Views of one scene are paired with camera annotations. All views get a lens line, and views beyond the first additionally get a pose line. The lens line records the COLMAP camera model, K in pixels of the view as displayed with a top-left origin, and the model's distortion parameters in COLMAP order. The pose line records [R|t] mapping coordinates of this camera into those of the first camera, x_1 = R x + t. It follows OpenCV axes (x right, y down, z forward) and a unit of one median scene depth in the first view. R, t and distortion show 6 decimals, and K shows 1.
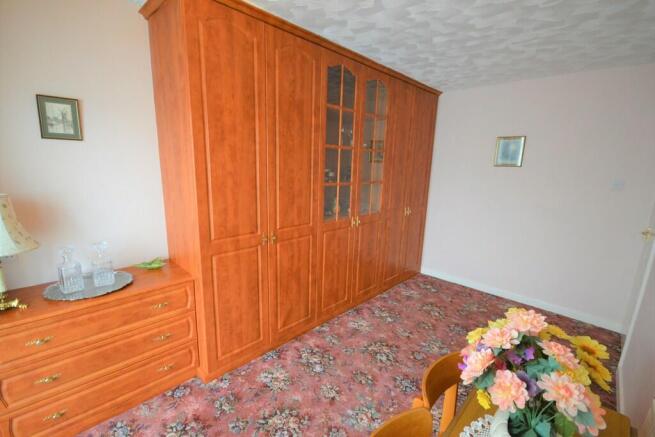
lens RADIAL K [[293.6, 0, 330.7], [0, 293.6, 220.1], [0, 0, 1]] dist [-0.001200, 0.000100]
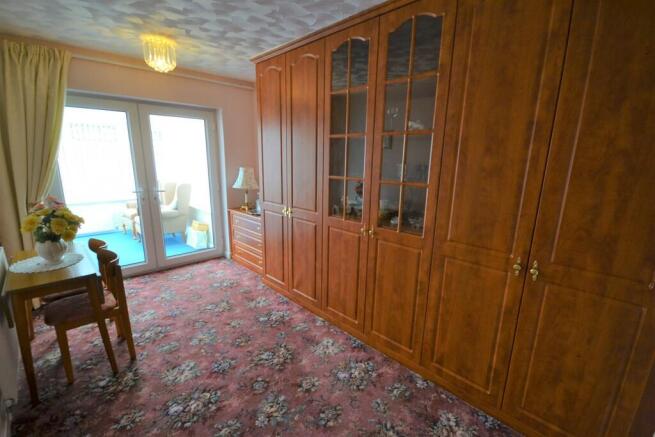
lens RADIAL K [[293.6, 0, 331.0], [0, 293.6, 221.7], [0, 0, 1]] dist [-0.001200, 0.000100]
pose [[-0.030015, 0.179644, -0.983274, 0.942750], [-0.216504, 0.959195, 0.181854, -0.153840], [0.975820, 0.218342, 0.010103, 1.011140]]
